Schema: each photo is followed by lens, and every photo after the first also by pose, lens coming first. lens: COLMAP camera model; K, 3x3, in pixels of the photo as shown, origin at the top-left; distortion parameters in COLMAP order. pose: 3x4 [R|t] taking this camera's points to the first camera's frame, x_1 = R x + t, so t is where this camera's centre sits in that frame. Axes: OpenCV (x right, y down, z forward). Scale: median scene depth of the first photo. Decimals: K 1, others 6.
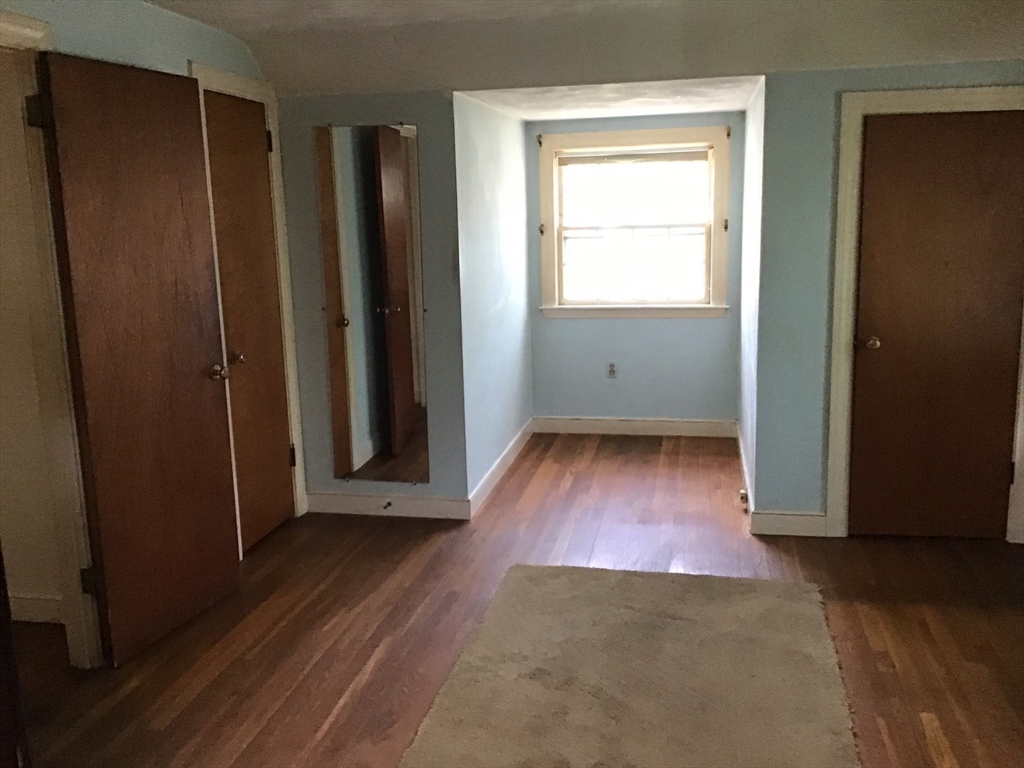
lens RADIAL K [[925.0, 0, 512.0], [0, 925.0, 384.0], [0, 0, 1]] dist [0.008377, 0.005002]
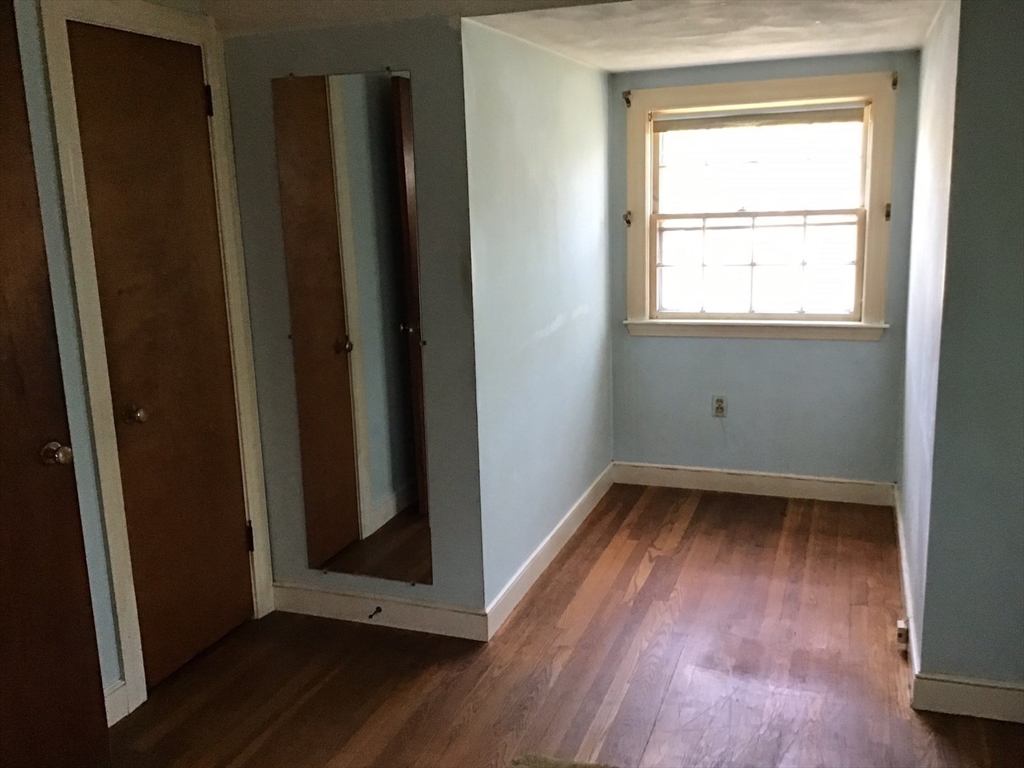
lens RADIAL K [[934.2, 0, 494.2], [0, 934.2, 385.4], [0, 0, 1]] dist [0.089389, -0.265202]
pose [[0.986504, 0.026037, -0.161652, 0.056508], [-0.022398, 0.999454, 0.024295, -0.052235], [0.162197, -0.020347, 0.986549, 0.249960]]
